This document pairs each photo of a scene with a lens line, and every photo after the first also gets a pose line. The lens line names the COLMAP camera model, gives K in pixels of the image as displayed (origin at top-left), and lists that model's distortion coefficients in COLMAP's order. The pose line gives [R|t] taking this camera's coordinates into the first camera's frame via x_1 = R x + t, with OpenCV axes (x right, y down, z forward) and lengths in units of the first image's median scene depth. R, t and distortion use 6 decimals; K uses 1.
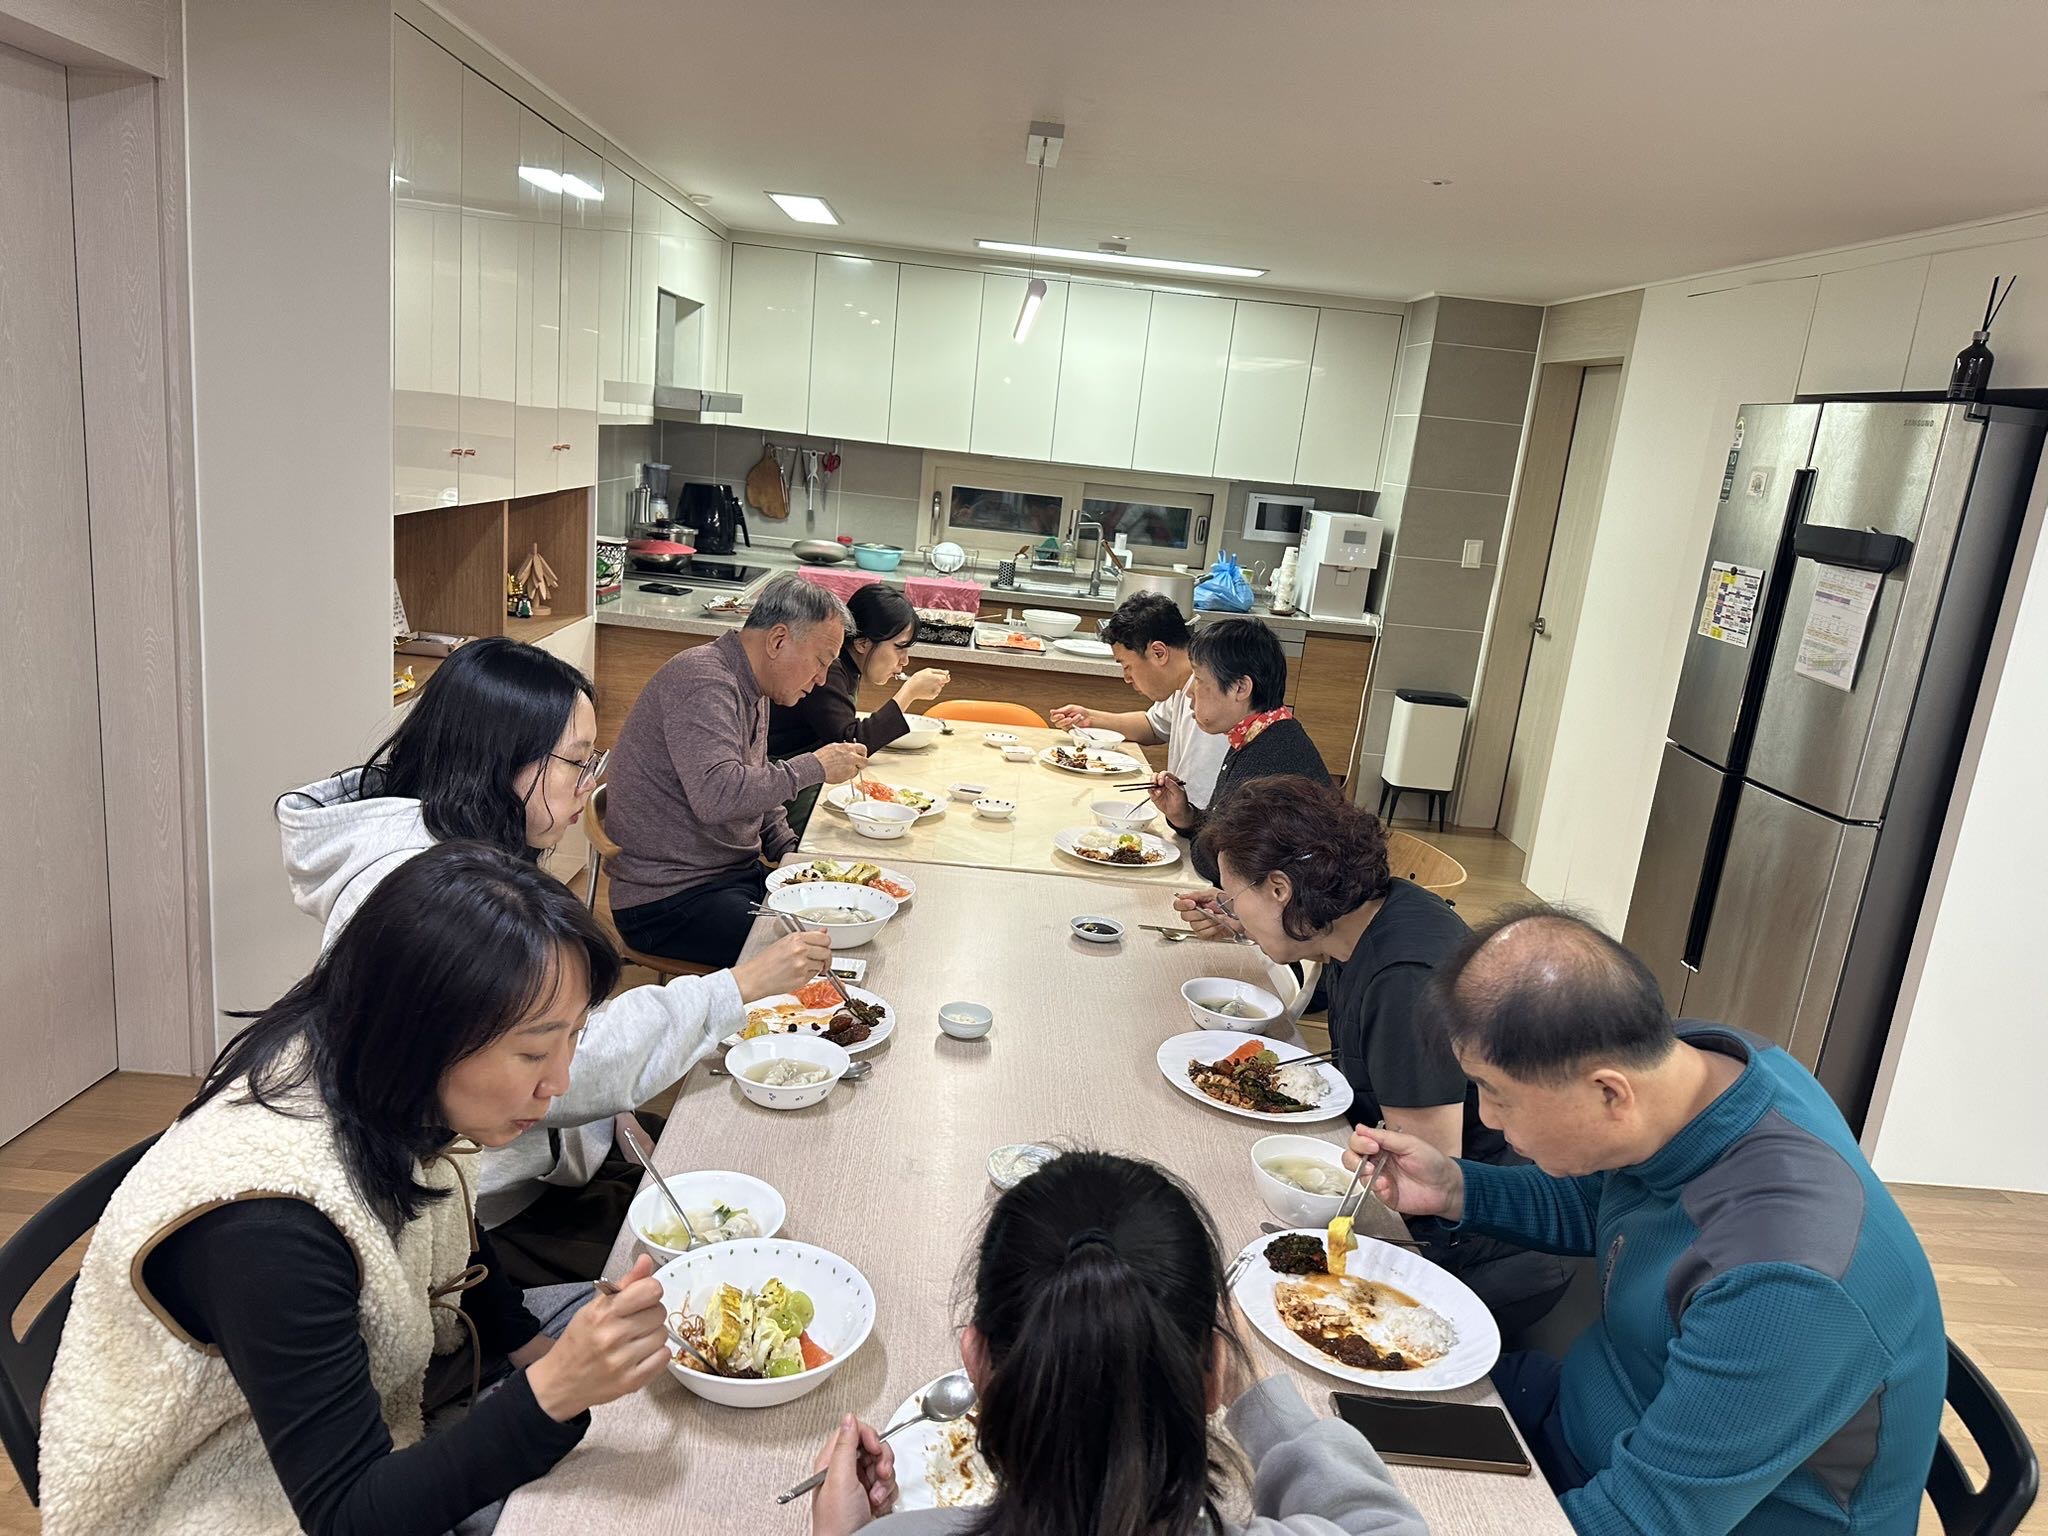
lens RADIAL K [[1476.9, 0, 1017.8], [0, 1476.9, 790.6], [0, 0, 1]] dist [0.088206, -0.096514]
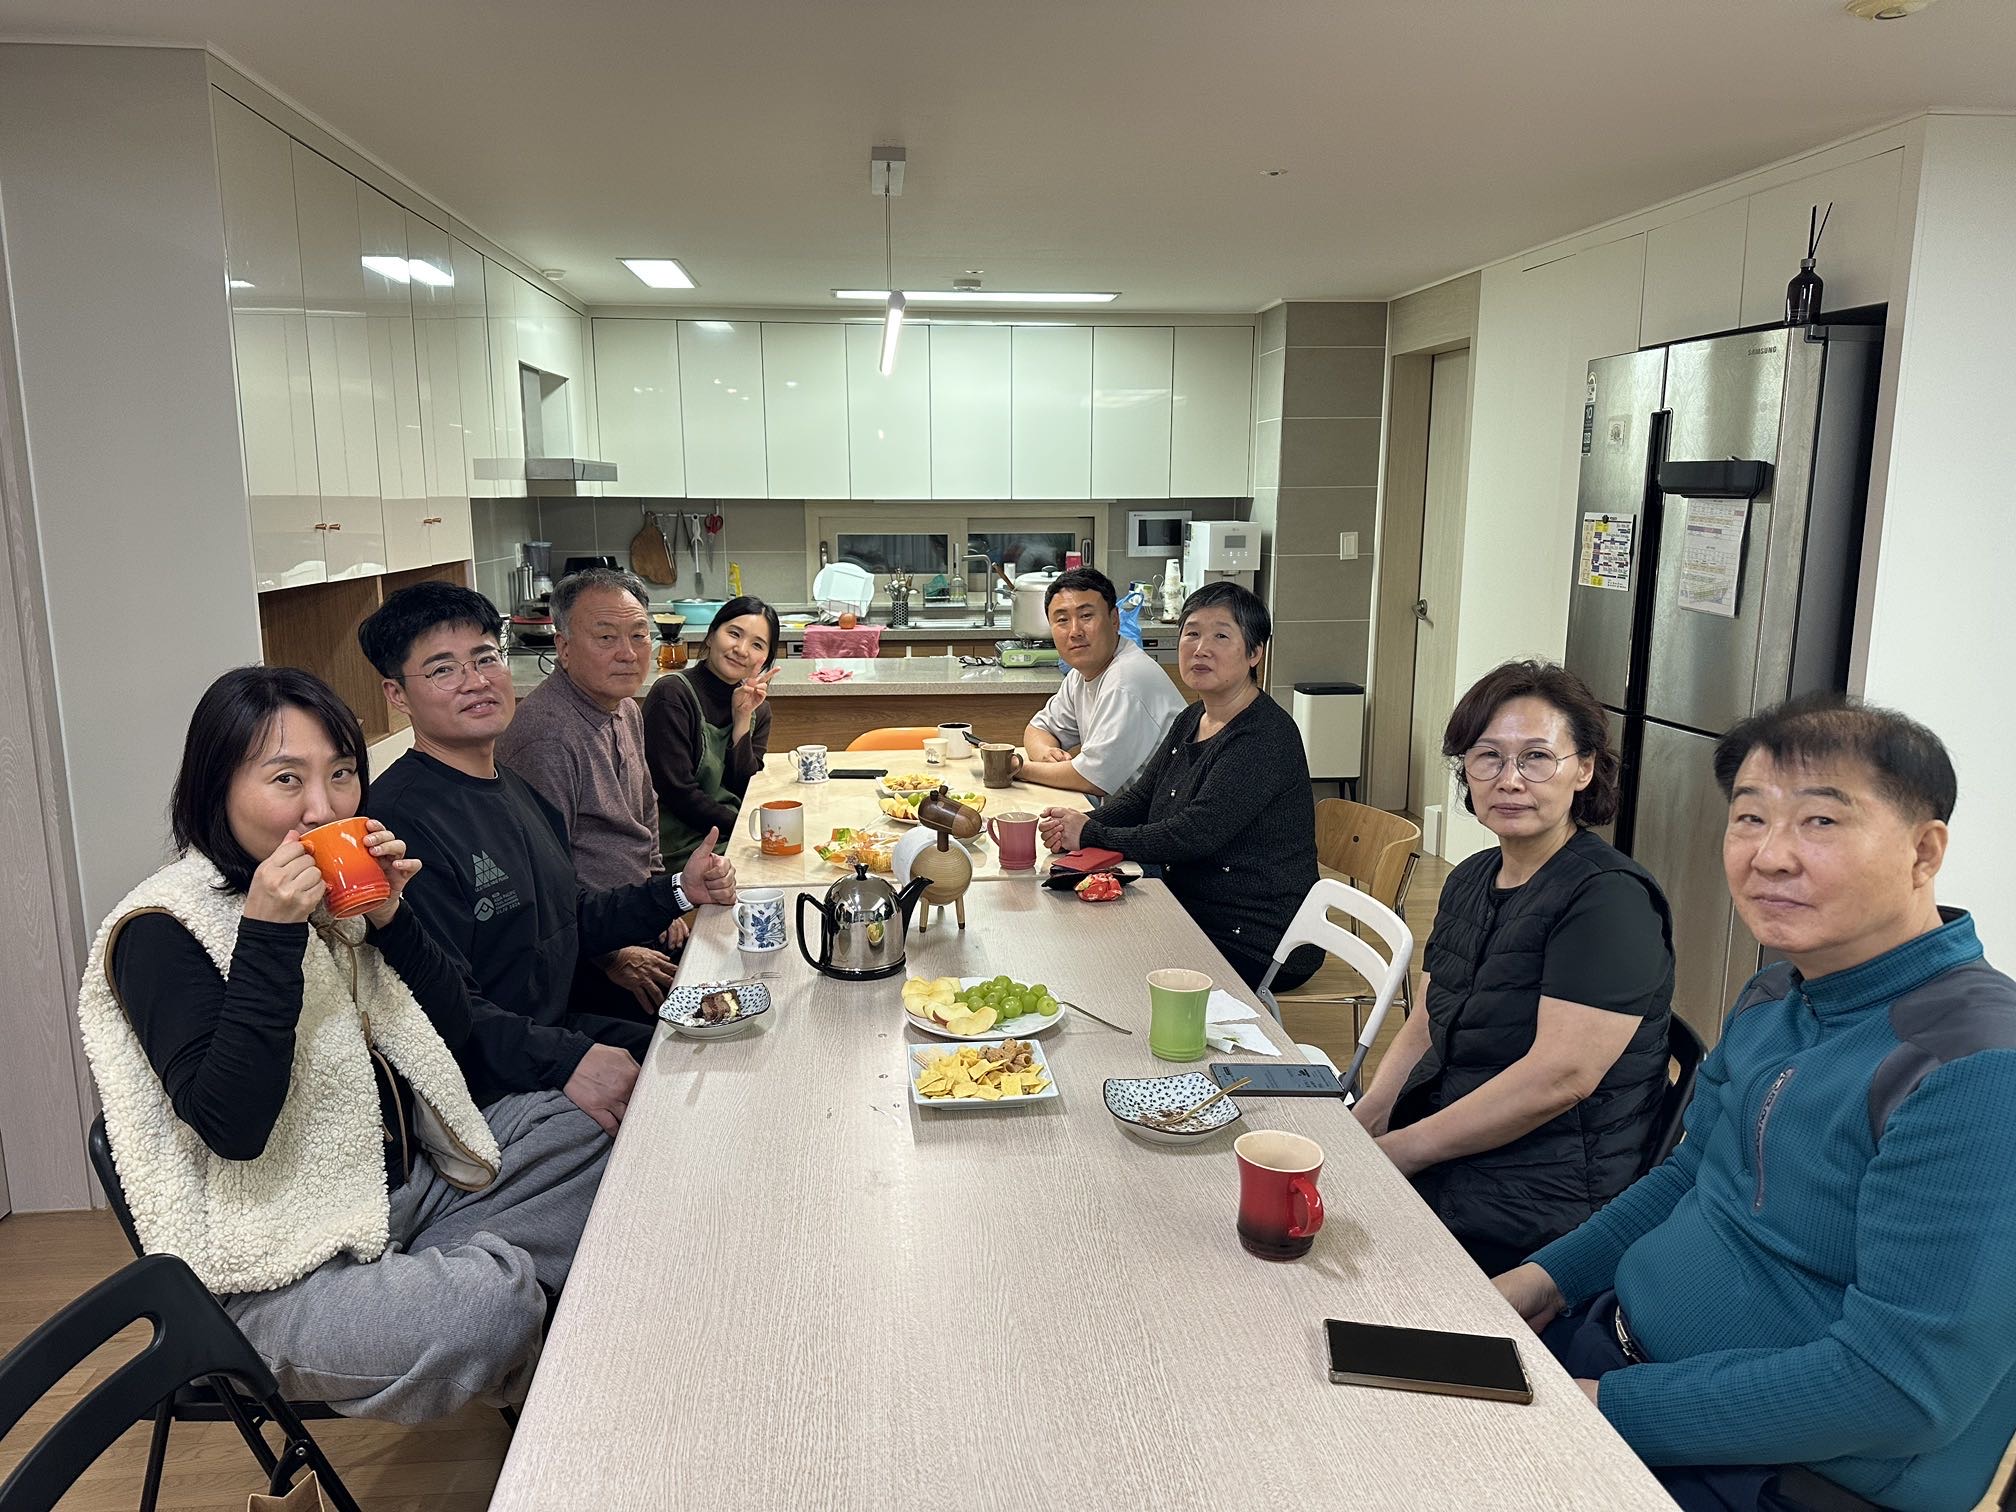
lens RADIAL K [[1450.7, 0, 1008.0], [0, 1450.7, 756.0], [0, 0, 1]] dist [0.120080, -0.168216]
pose [[0.992009, -0.113087, 0.055940, -0.001488], [0.116210, 0.991638, -0.056124, 0.016769], [-0.049126, 0.062177, 0.996855, 0.018617]]
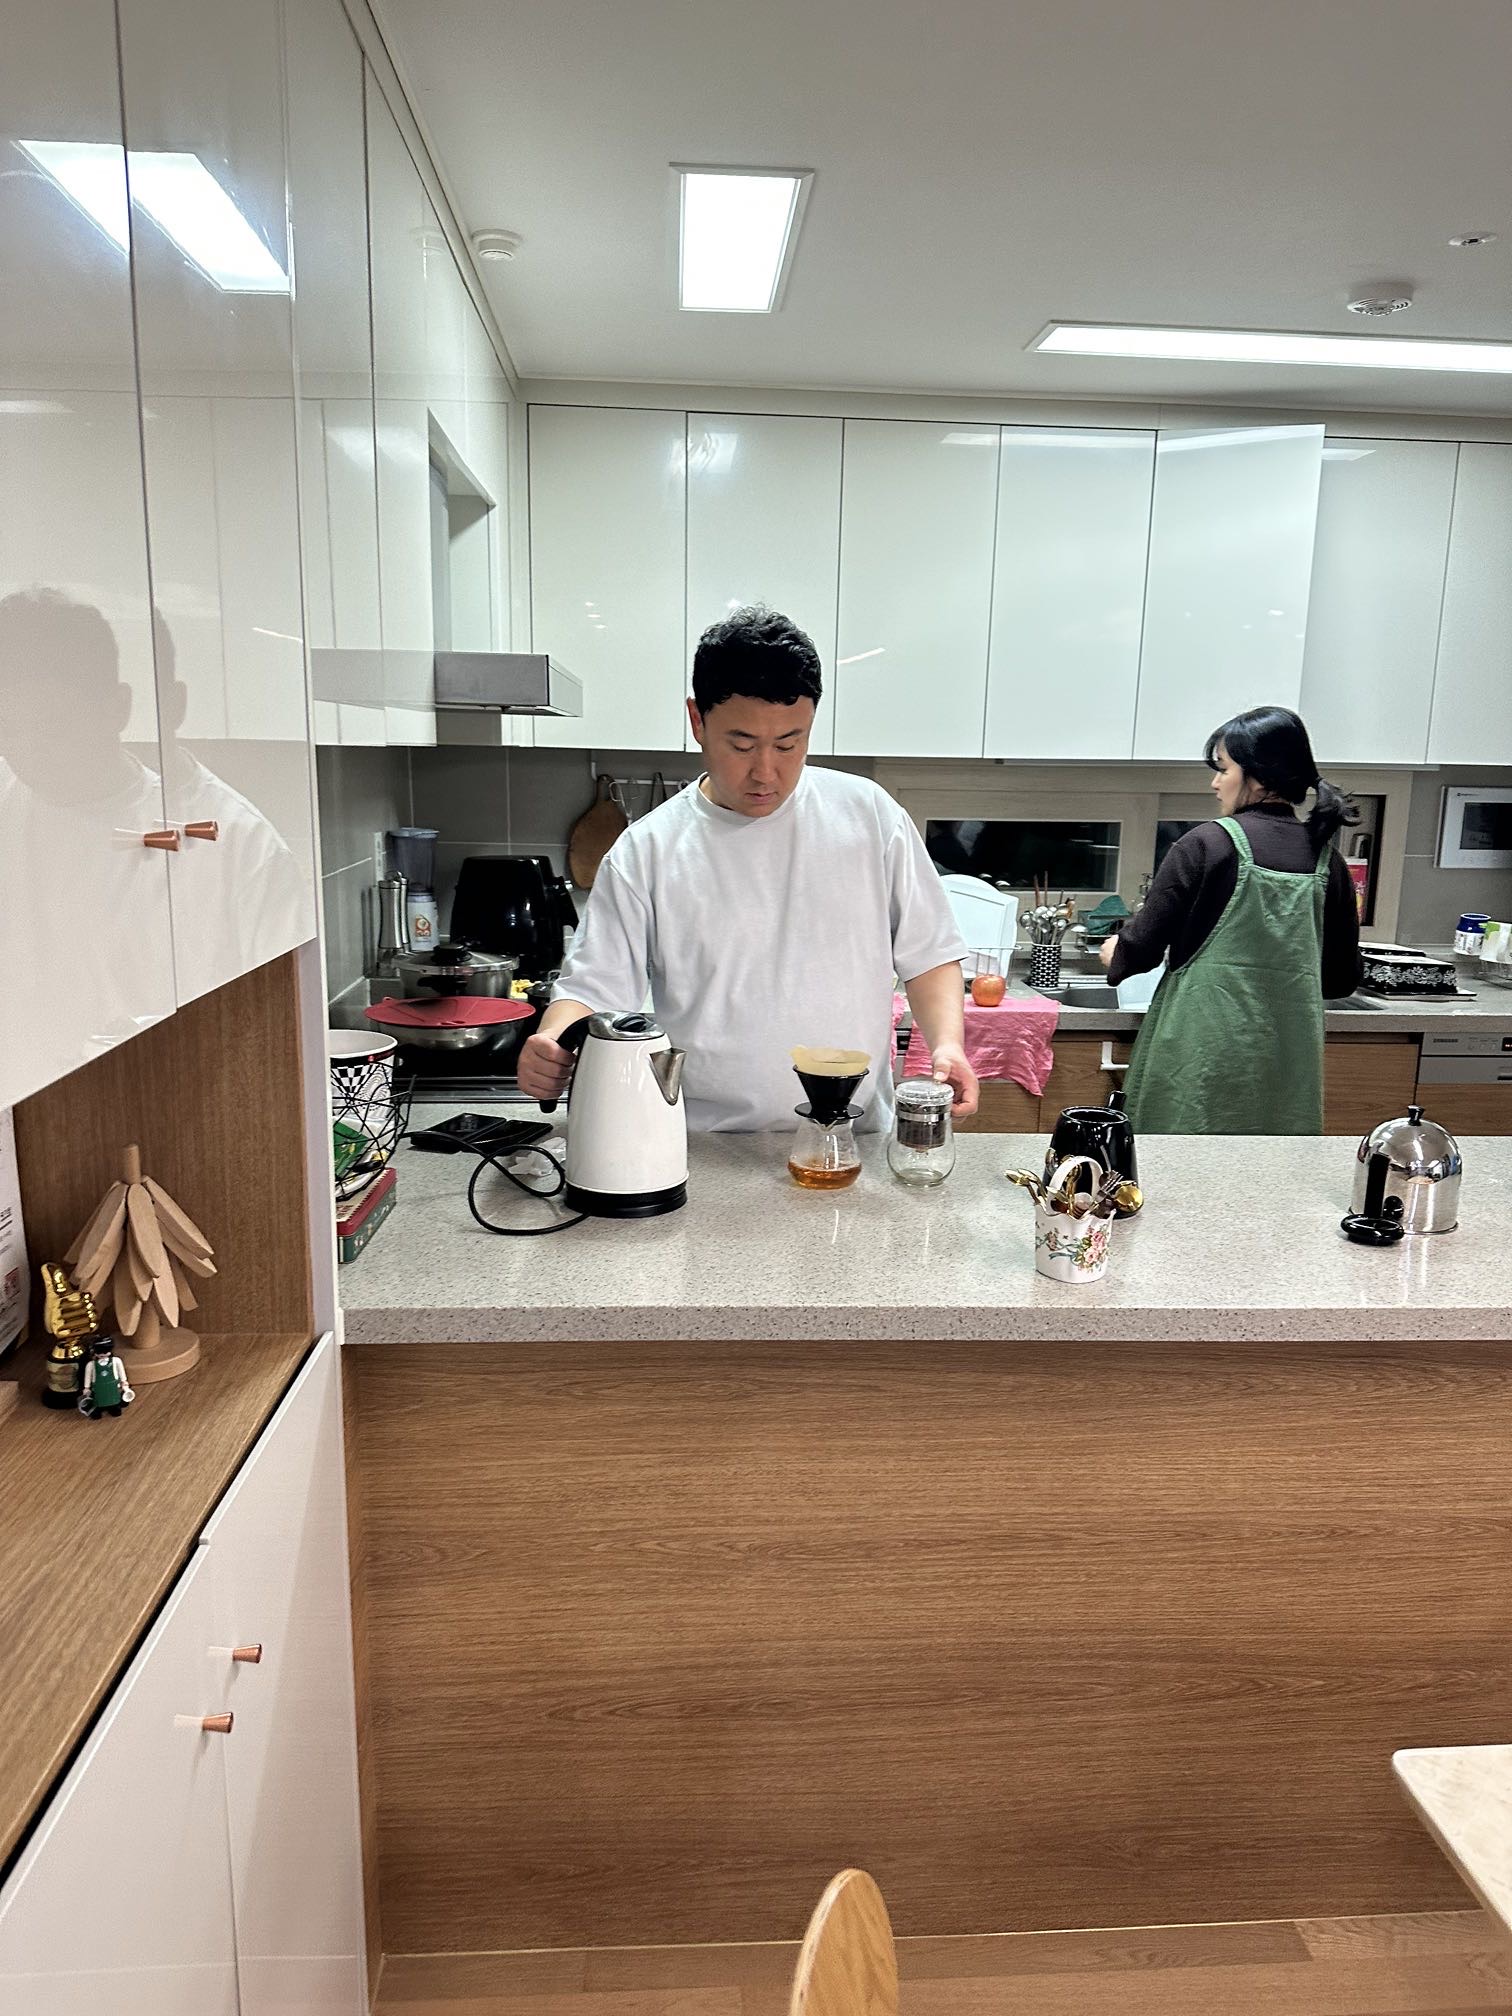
lens RADIAL K [[1450.7, 0, 785.8], [0, 1450.7, 992.1], [0, 0, 1]] dist [0.120080, -0.168216]
pose [[0.994855, -0.088017, 0.050160, -0.170059], [0.091340, 0.993473, -0.068327, -0.137444], [-0.043819, 0.072557, 0.996401, 0.578290]]
